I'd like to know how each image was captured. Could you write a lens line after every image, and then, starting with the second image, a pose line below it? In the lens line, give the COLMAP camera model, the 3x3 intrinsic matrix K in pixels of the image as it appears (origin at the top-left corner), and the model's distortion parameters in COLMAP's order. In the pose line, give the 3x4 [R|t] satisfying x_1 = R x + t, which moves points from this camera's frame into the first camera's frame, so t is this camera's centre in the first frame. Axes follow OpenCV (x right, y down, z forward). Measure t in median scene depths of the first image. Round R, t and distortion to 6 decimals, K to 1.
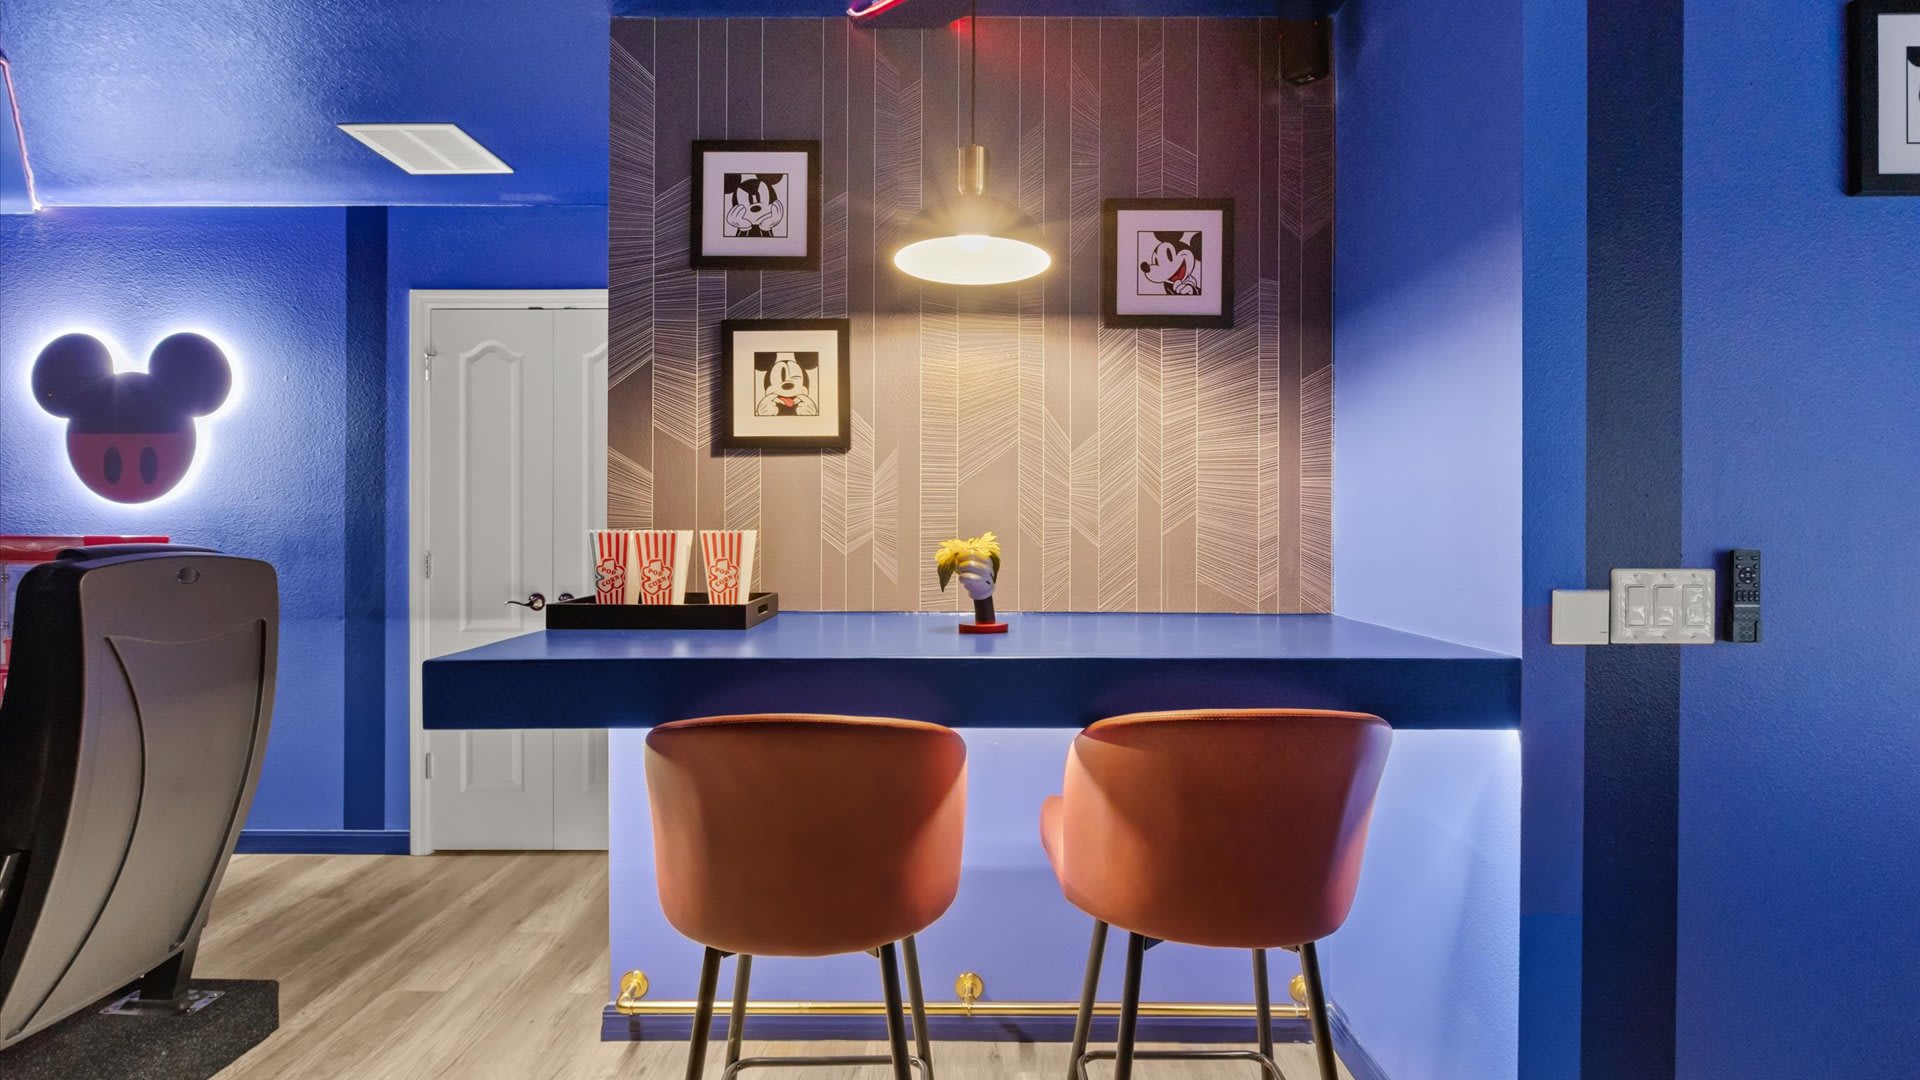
lens RADIAL K [[873.4, 0, 959.8], [0, 873.4, 536.9], [0, 0, 1]] dist [-0.010282, -0.000436]
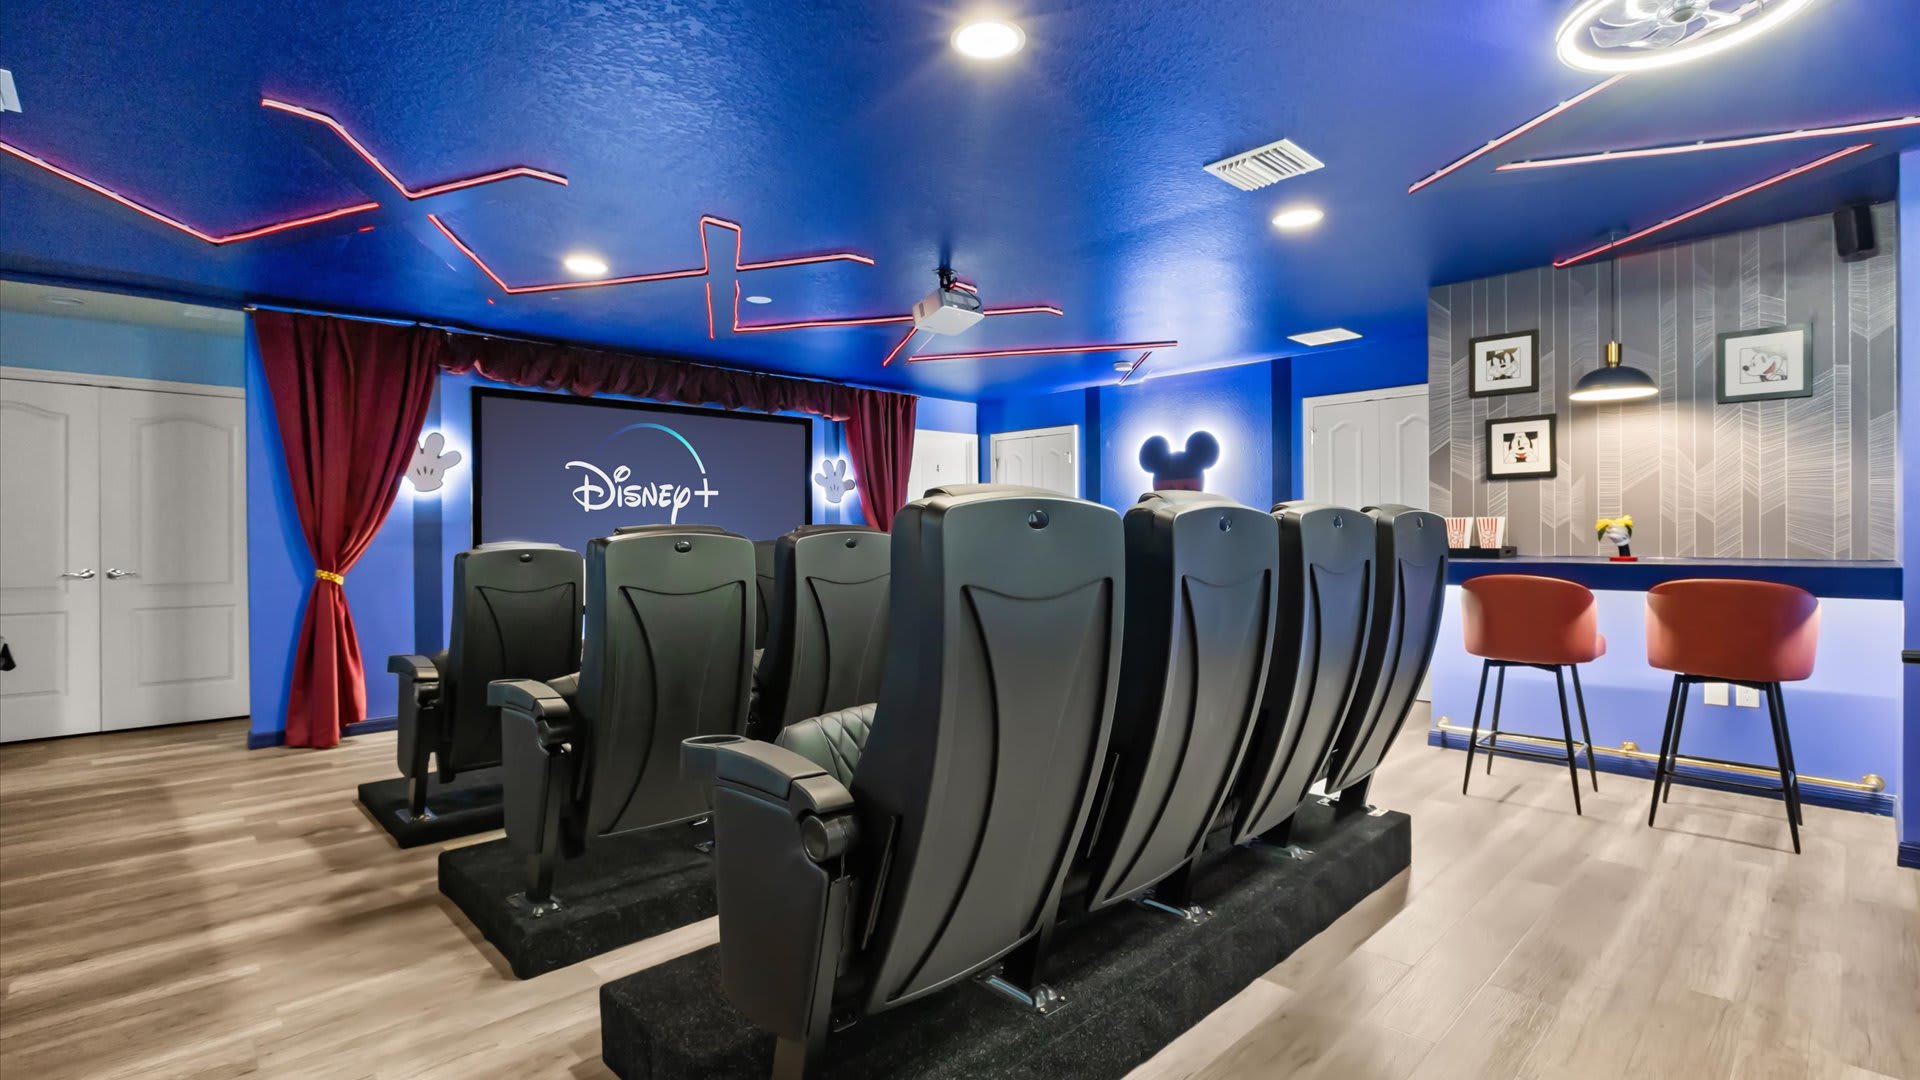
lens RADIAL K [[873.4, 0, 963.6], [0, 873.4, 533.4], [0, 0, 1]] dist [-0.010282, -0.000436]
pose [[0.698905, -0.006280, -0.715187, 0.362454], [0.005962, 0.999978, -0.002954, 0.030979], [0.715190, -0.002199, 0.698927, -1.432637]]
